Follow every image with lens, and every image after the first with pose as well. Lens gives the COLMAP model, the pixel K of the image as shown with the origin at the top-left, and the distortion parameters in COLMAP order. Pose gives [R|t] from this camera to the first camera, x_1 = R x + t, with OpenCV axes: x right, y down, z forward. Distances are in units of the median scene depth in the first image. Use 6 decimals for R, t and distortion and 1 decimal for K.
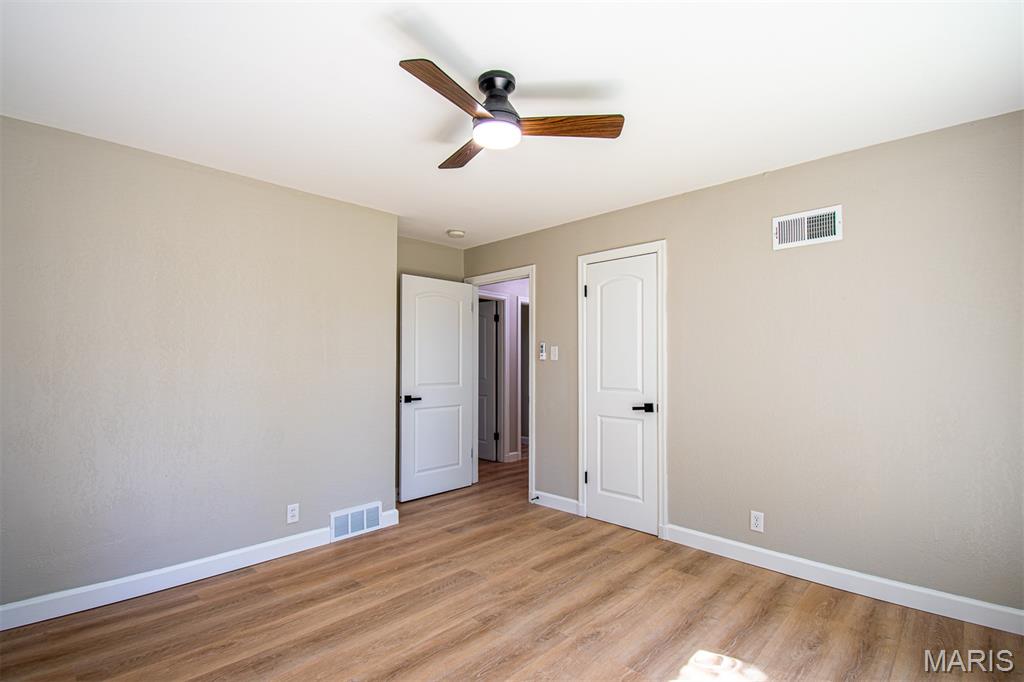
lens RADIAL K [[479.3, 0, 509.0], [0, 479.3, 355.4], [0, 0, 1]] dist [0.002532, -0.020241]
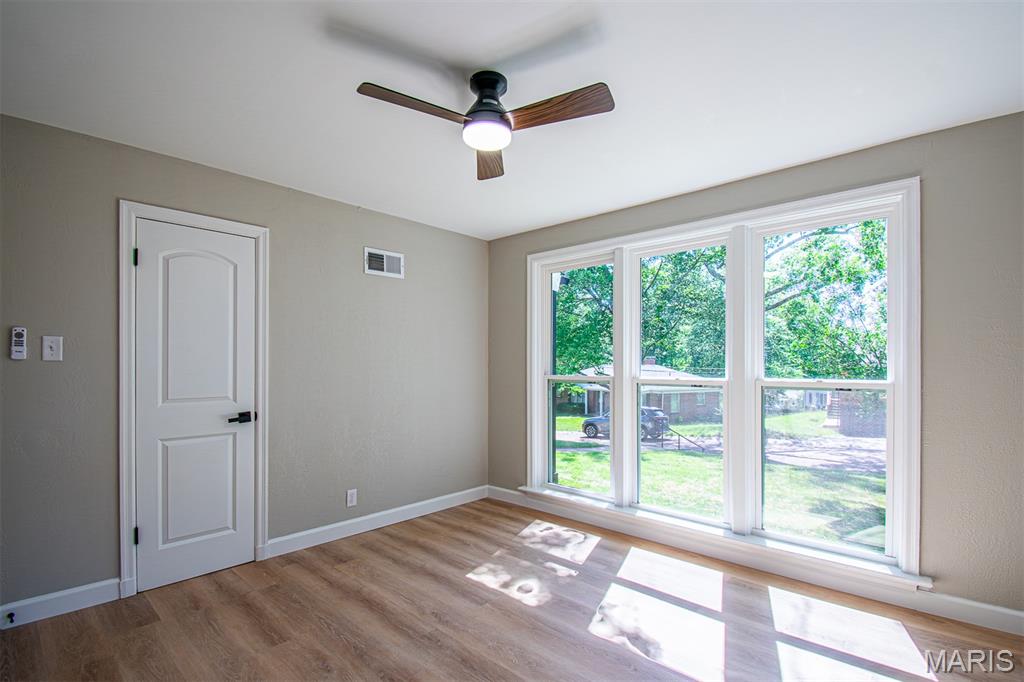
lens RADIAL K [[468.5, 0, 517.5], [0, 468.5, 363.7], [0, 0, 1]] dist [0.000990, -0.019851]
pose [[-0.043160, -0.001209, 0.999067, -0.599939], [-0.015079, 0.999886, 0.000558, 0.006143], [-0.998954, -0.015041, -0.043173, 0.586187]]
